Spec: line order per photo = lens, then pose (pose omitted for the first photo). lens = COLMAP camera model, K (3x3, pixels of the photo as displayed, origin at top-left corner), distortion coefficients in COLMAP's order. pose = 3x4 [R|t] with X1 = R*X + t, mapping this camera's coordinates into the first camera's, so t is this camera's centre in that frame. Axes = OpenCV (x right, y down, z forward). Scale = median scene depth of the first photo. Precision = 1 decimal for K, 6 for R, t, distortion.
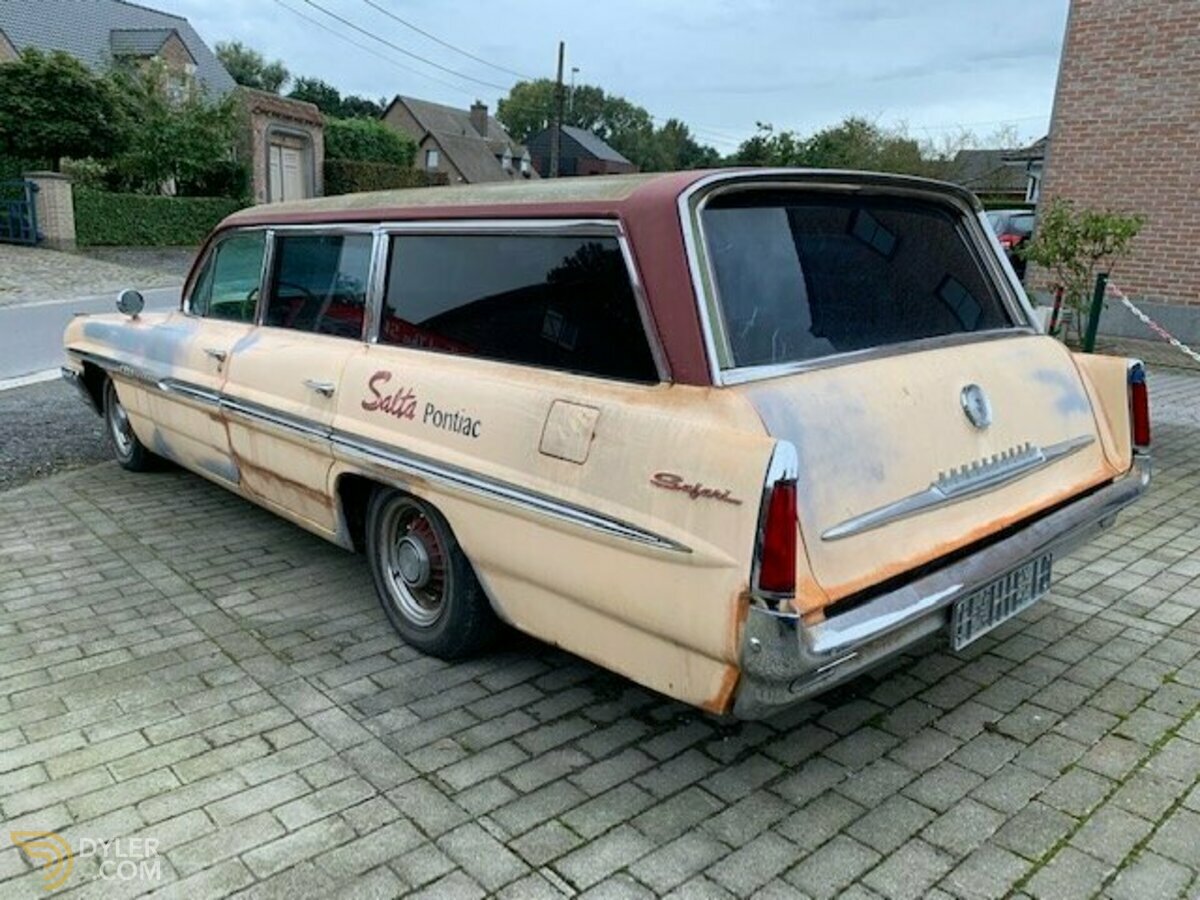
lens RADIAL K [[914.6, 0, 604.2], [0, 914.6, 458.8], [0, 0, 1]] dist [0.007659, -0.002739]
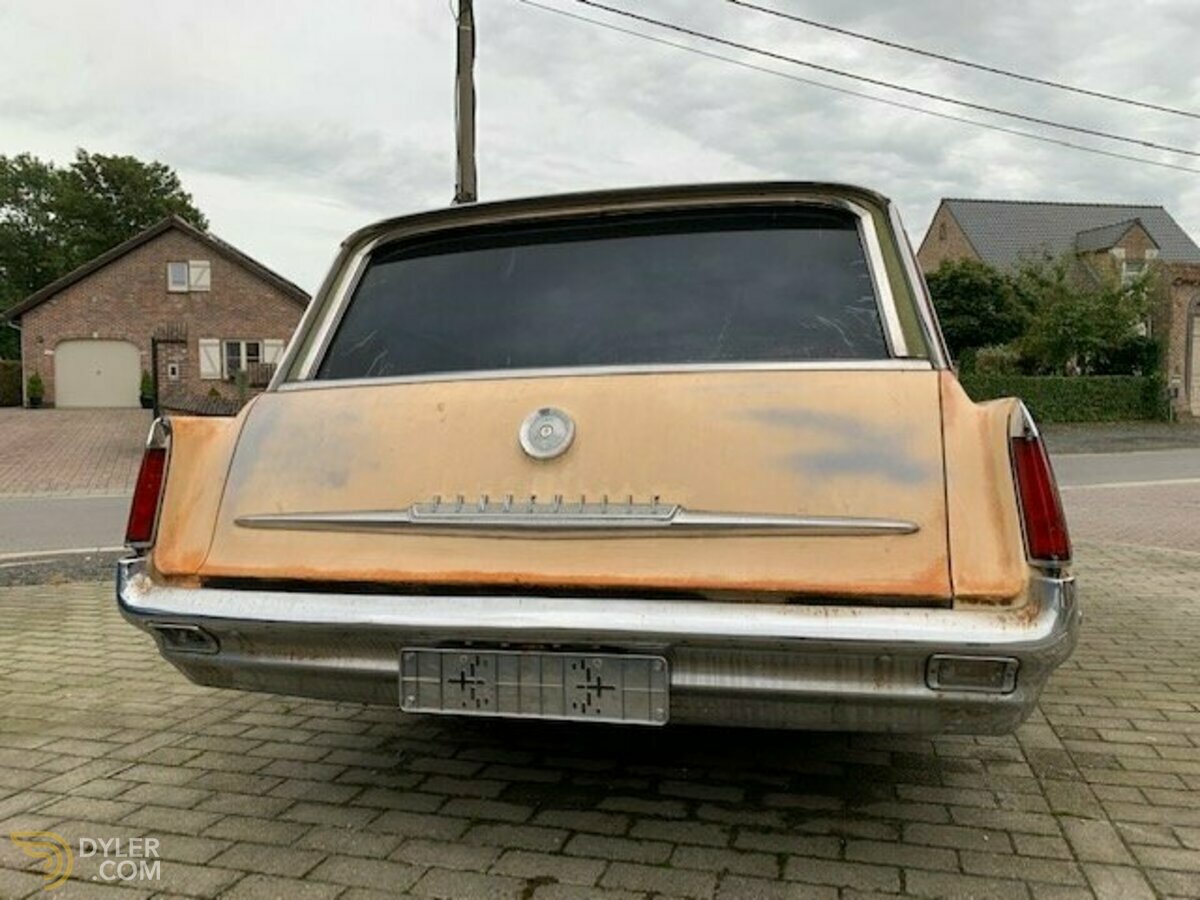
lens RADIAL K [[914.6, 0, 604.2], [0, 914.6, 458.8], [0, 0, 1]] dist [0.007659, -0.002739]
pose [[0.543514, 0.011419, -0.839323, 0.984649], [-0.182089, 0.977701, -0.104612, 0.034344], [0.819412, 0.209689, 0.533473, 0.553556]]
